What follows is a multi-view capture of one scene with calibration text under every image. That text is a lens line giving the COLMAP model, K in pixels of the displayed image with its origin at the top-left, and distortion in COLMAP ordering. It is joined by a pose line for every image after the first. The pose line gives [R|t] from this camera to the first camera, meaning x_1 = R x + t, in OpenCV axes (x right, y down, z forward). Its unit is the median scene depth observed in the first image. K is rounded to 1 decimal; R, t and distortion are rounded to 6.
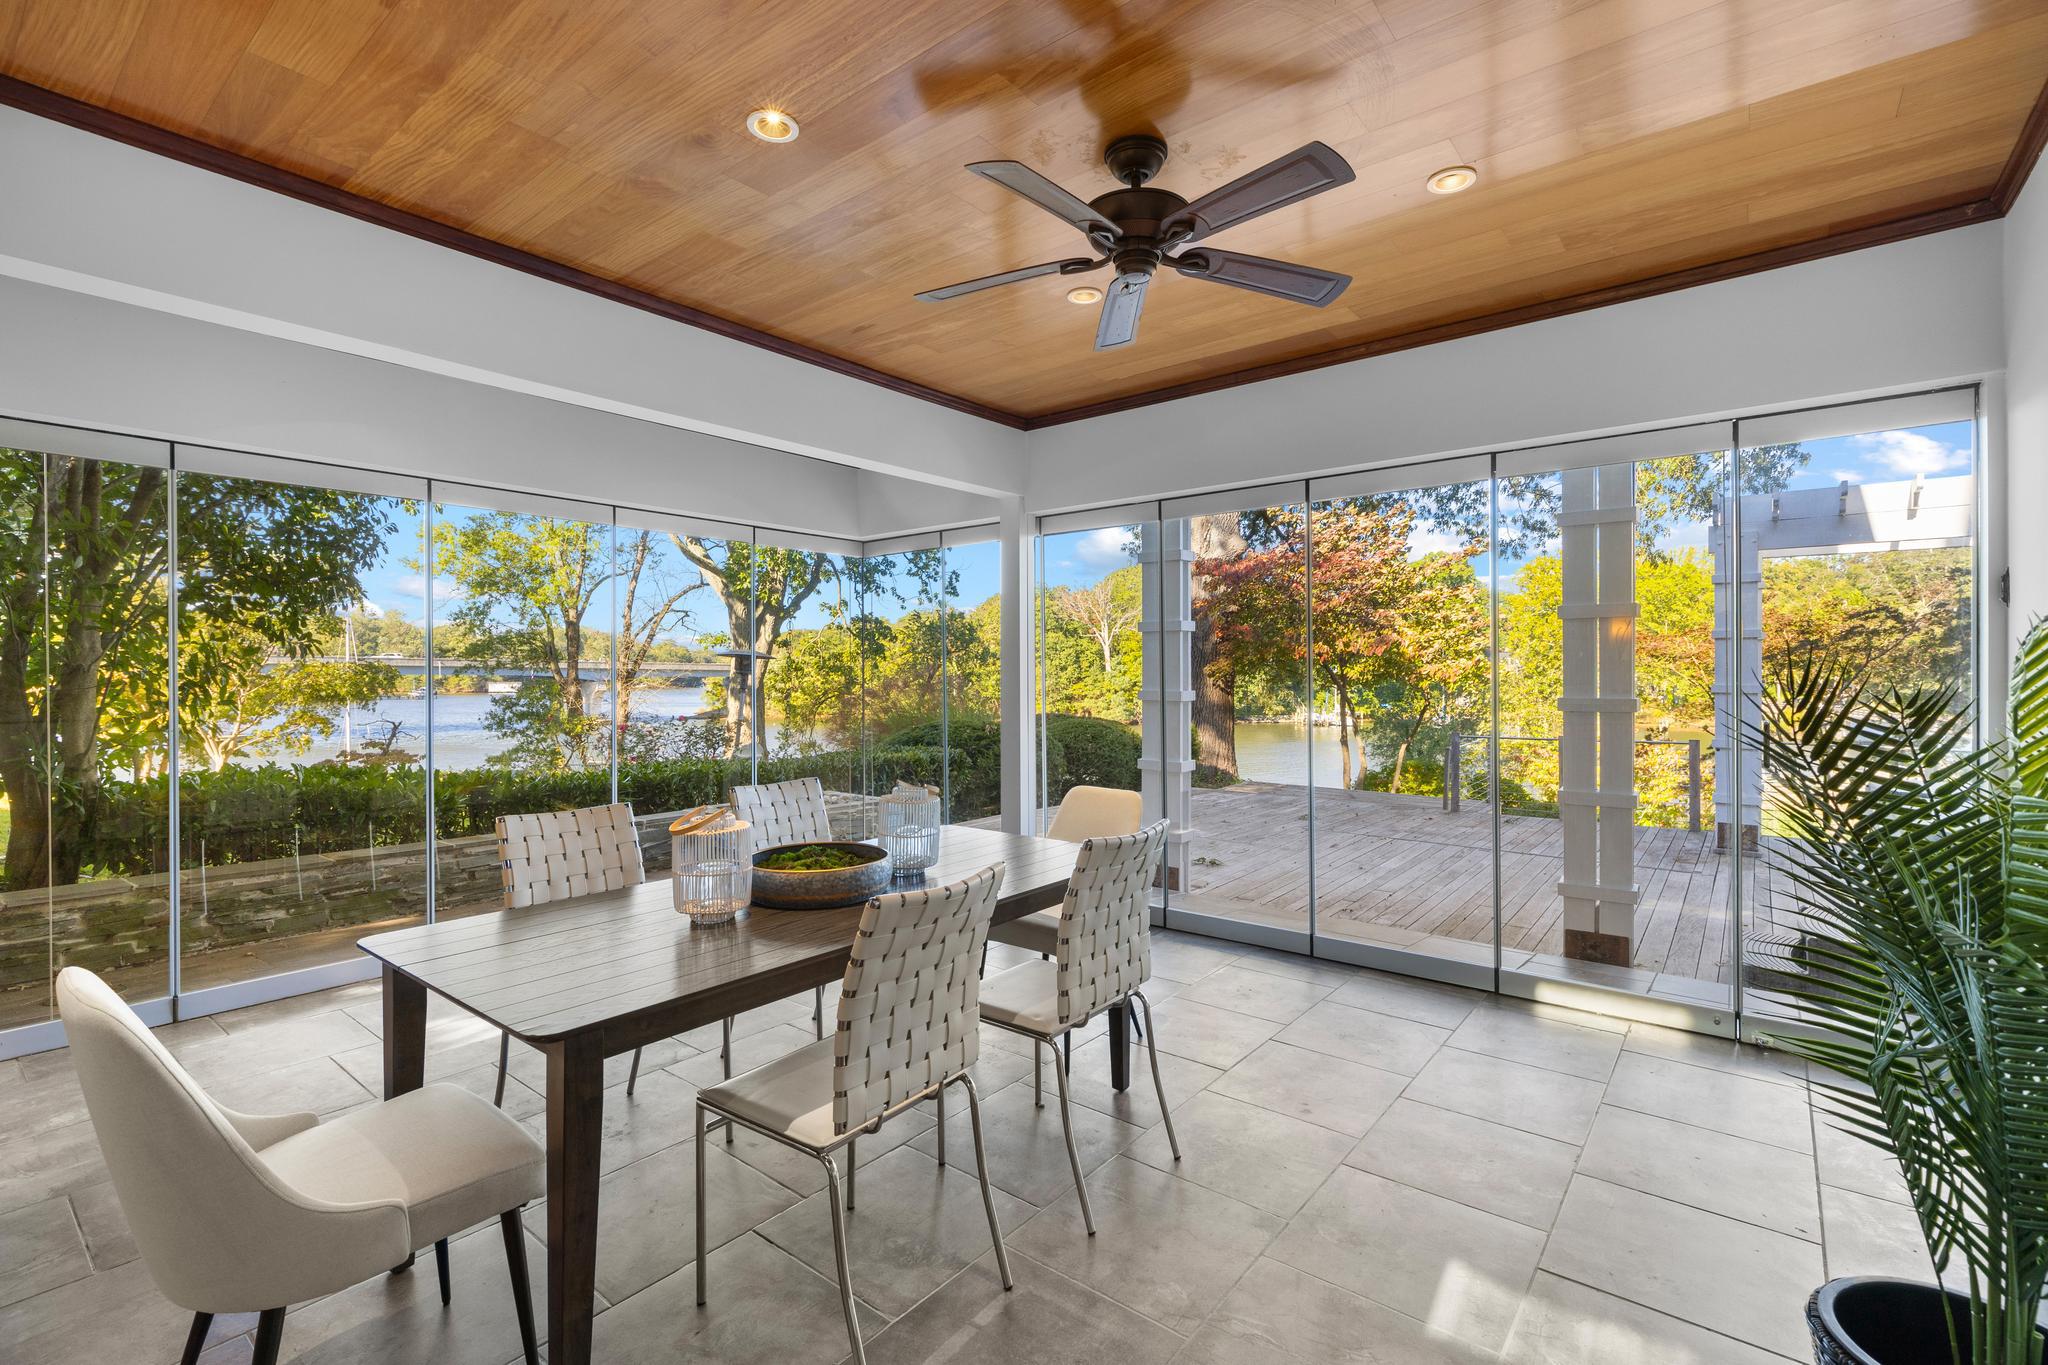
lens RADIAL K [[923.6, 0, 1025.9], [0, 923.6, 663.3], [0, 0, 1]] dist [-0.000172, 0.000068]
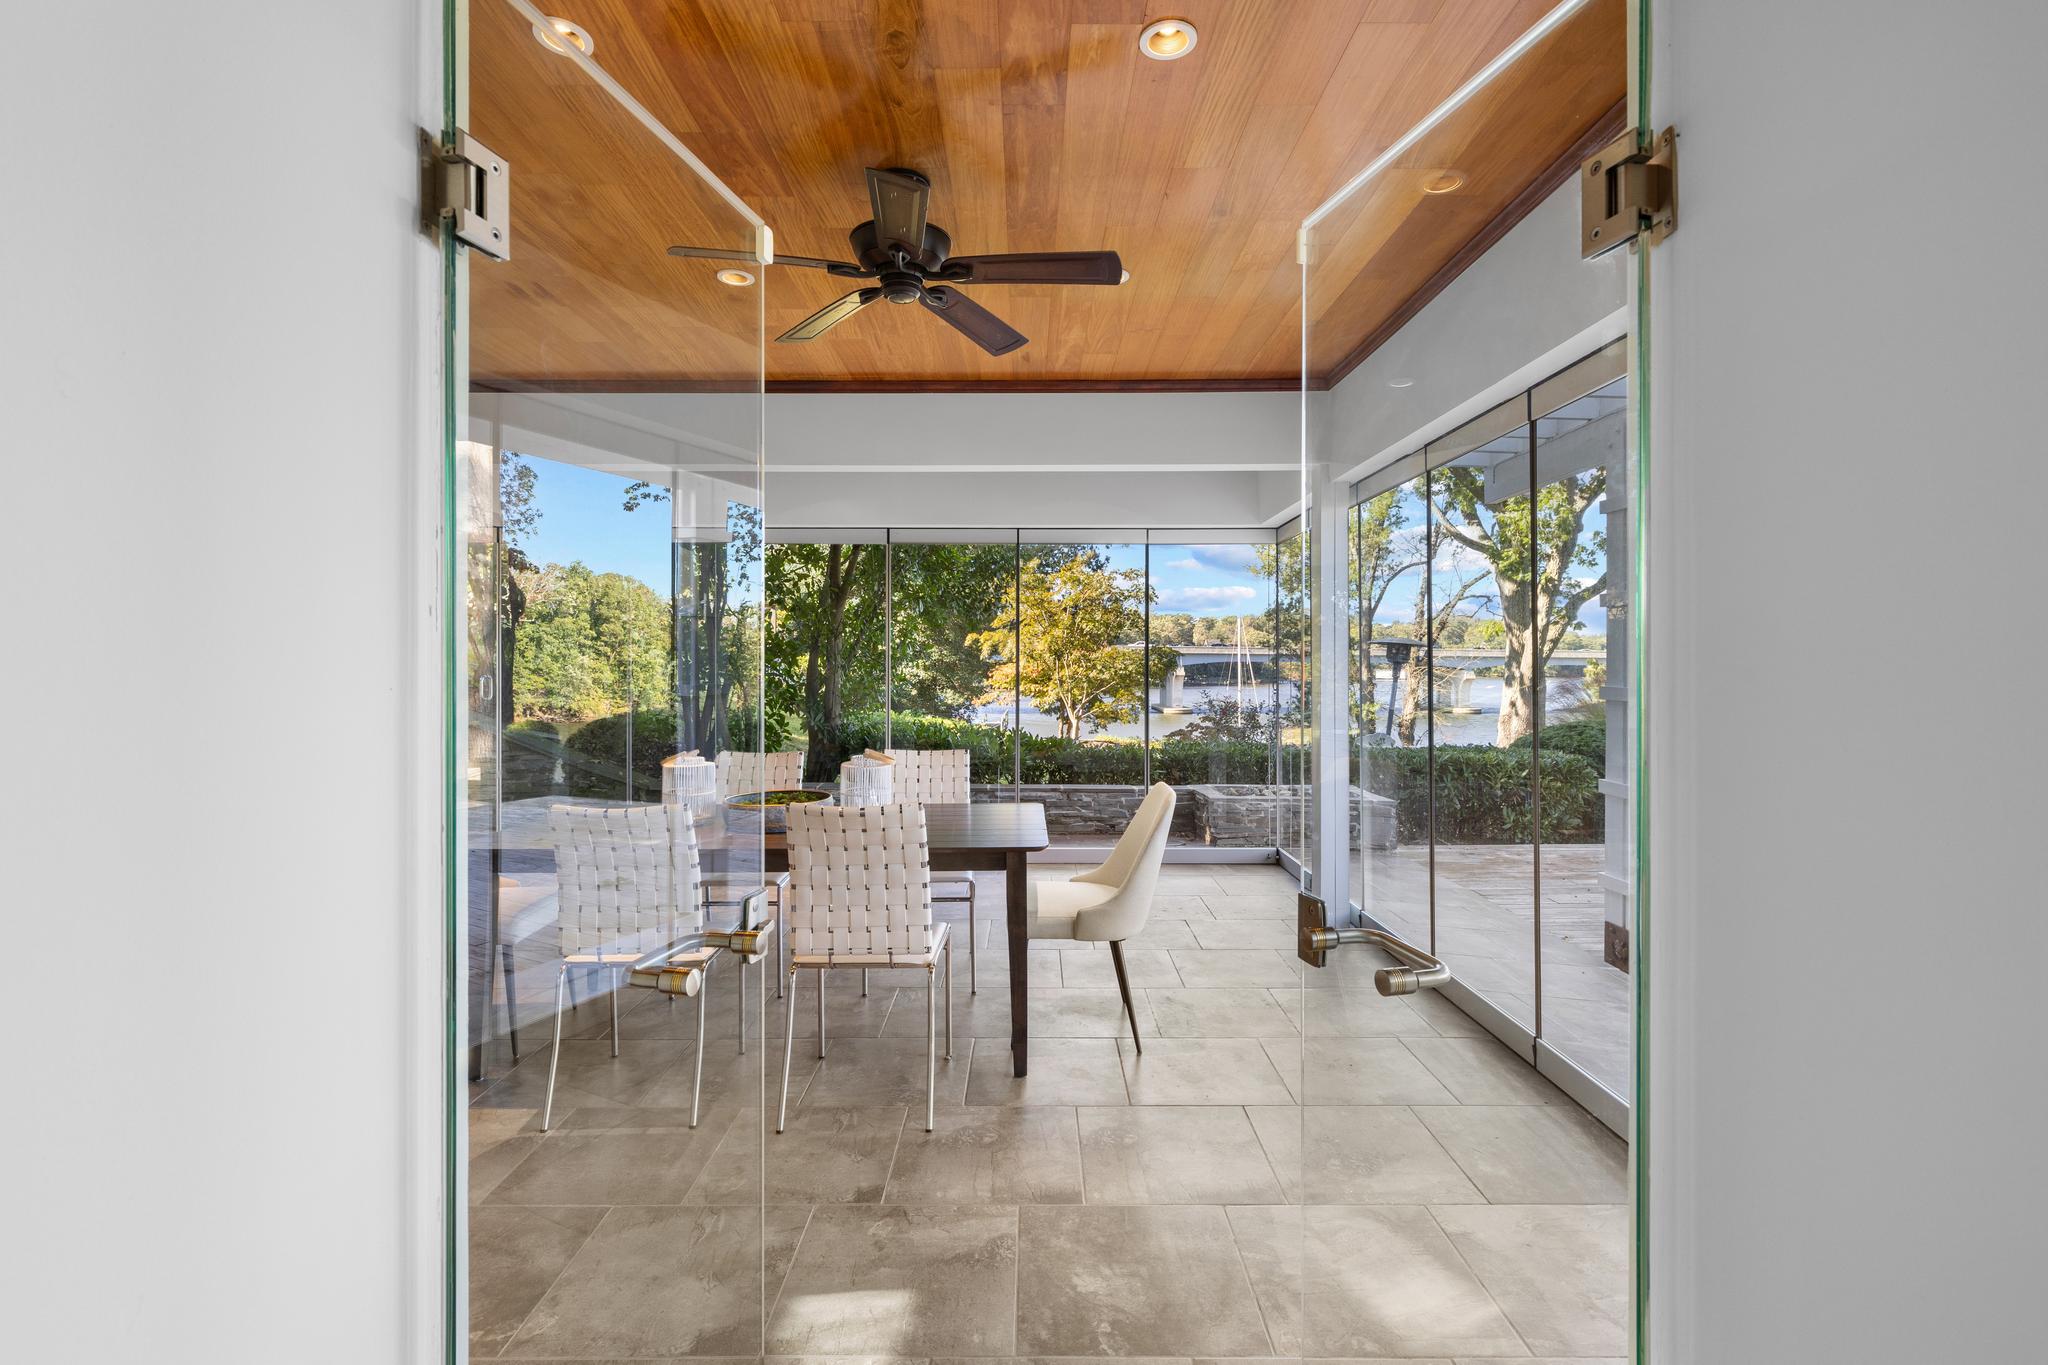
lens RADIAL K [[923.6, 0, 1025.9], [0, 923.6, 663.3], [0, 0, 1]] dist [-0.000172, 0.000068]
pose [[0.622434, 0.004669, -0.782658, 0.680640], [0.005577, 0.999930, 0.010400, -0.001590], [0.782652, -0.010838, 0.622365, 0.286172]]
